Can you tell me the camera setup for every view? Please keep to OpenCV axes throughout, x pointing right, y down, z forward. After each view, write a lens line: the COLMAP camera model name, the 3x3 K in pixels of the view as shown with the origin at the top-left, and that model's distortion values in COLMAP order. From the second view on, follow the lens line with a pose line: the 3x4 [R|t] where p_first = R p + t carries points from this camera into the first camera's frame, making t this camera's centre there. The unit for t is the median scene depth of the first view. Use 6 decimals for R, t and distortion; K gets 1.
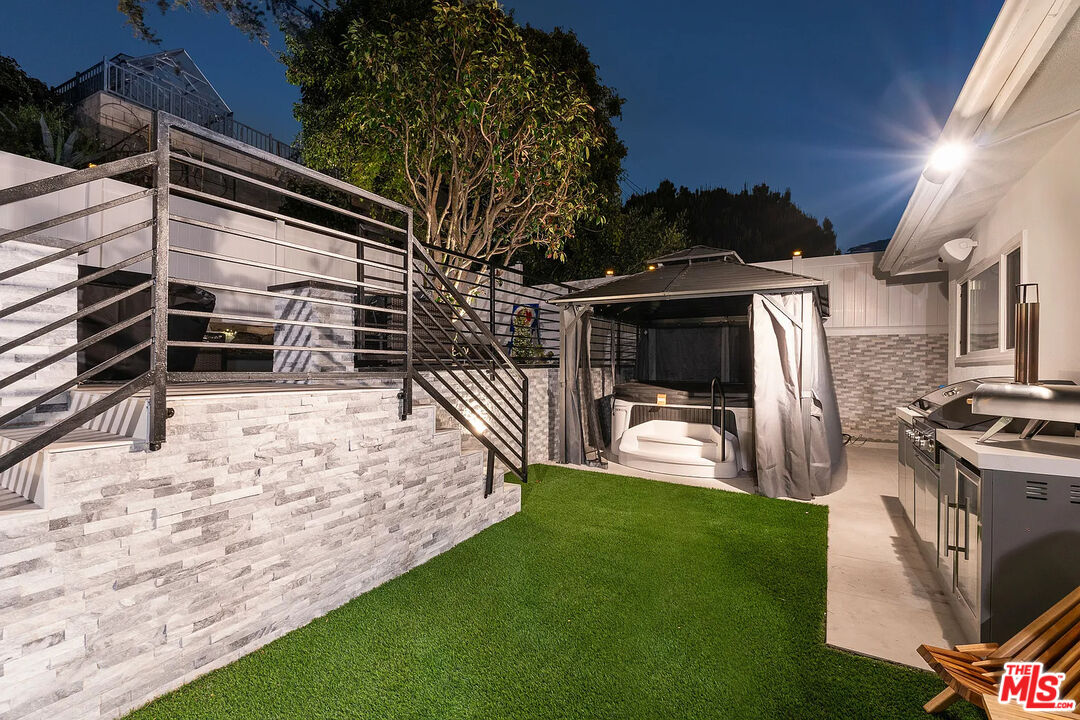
lens RADIAL K [[482.6, 0, 532.9], [0, 482.6, 364.1], [0, 0, 1]] dist [-0.001617, -0.000286]
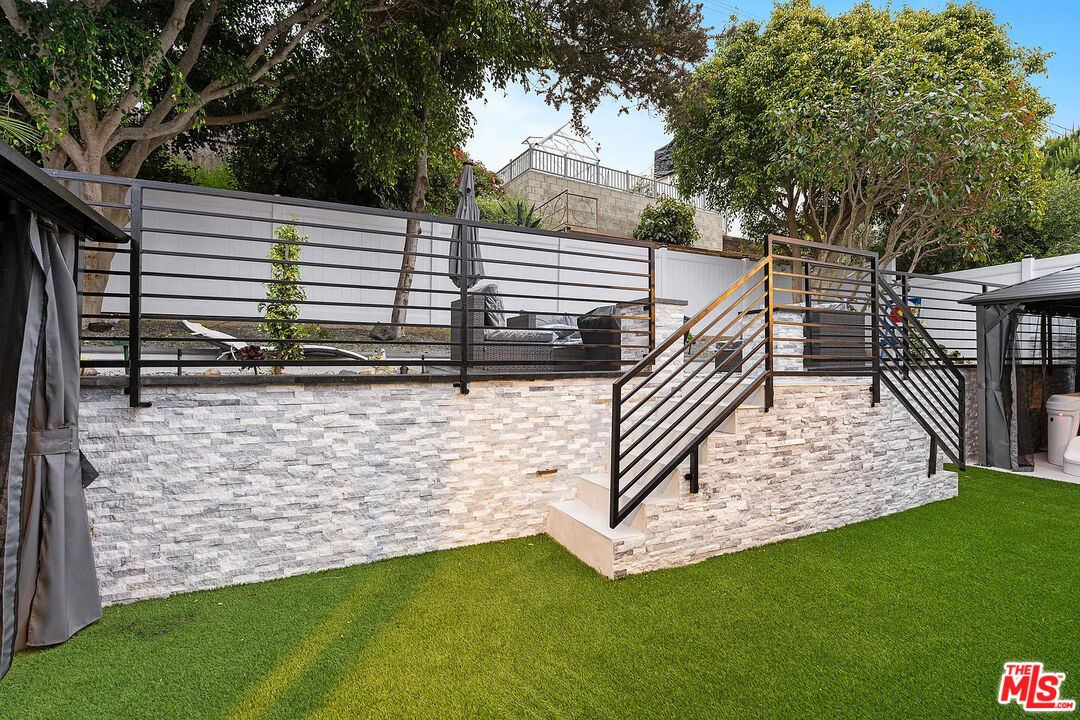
lens RADIAL K [[482.6, 0, 532.9], [0, 482.6, 364.1], [0, 0, 1]] dist [-0.001617, -0.000286]
pose [[0.824700, -0.012061, -0.565442, -0.302547], [0.009258, 0.999927, -0.007826, -0.003429], [0.565495, 0.001219, 0.824751, -0.715689]]
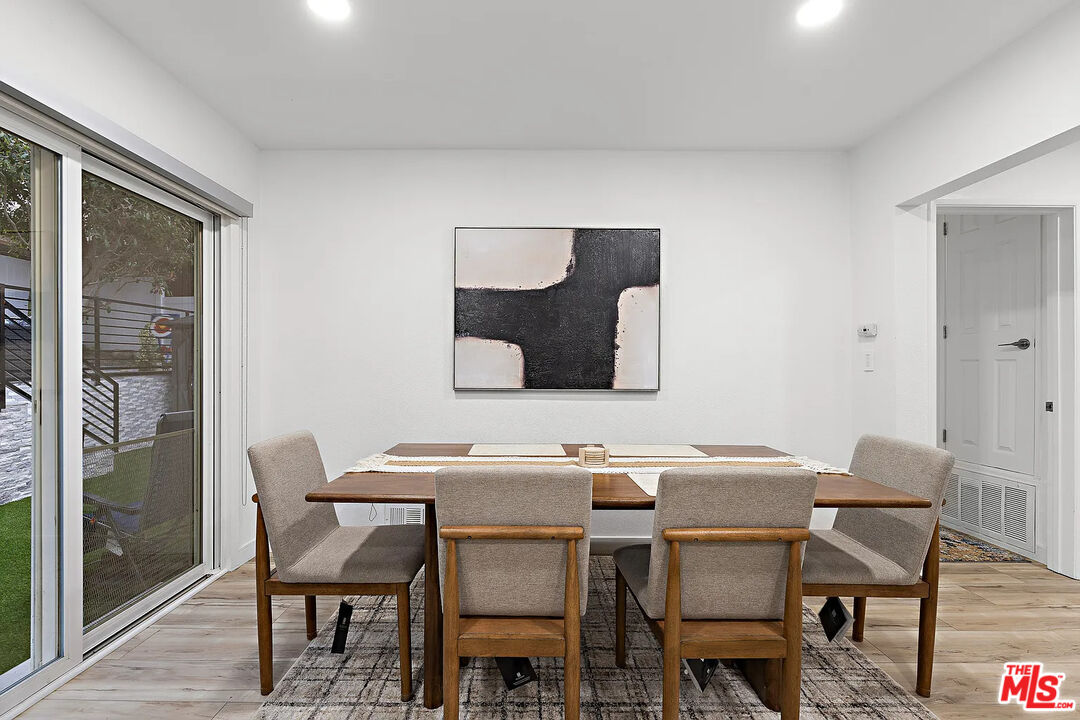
lens RADIAL K [[482.6, 0, 532.9], [0, 482.6, 364.1], [0, 0, 1]] dist [-0.001617, -0.000286]
pose [[0.845951, -0.013004, 0.533103, 0.421350], [0.011509, 0.999915, 0.006127, -0.039041], [-0.533137, 0.000952, 0.846028, -1.431232]]
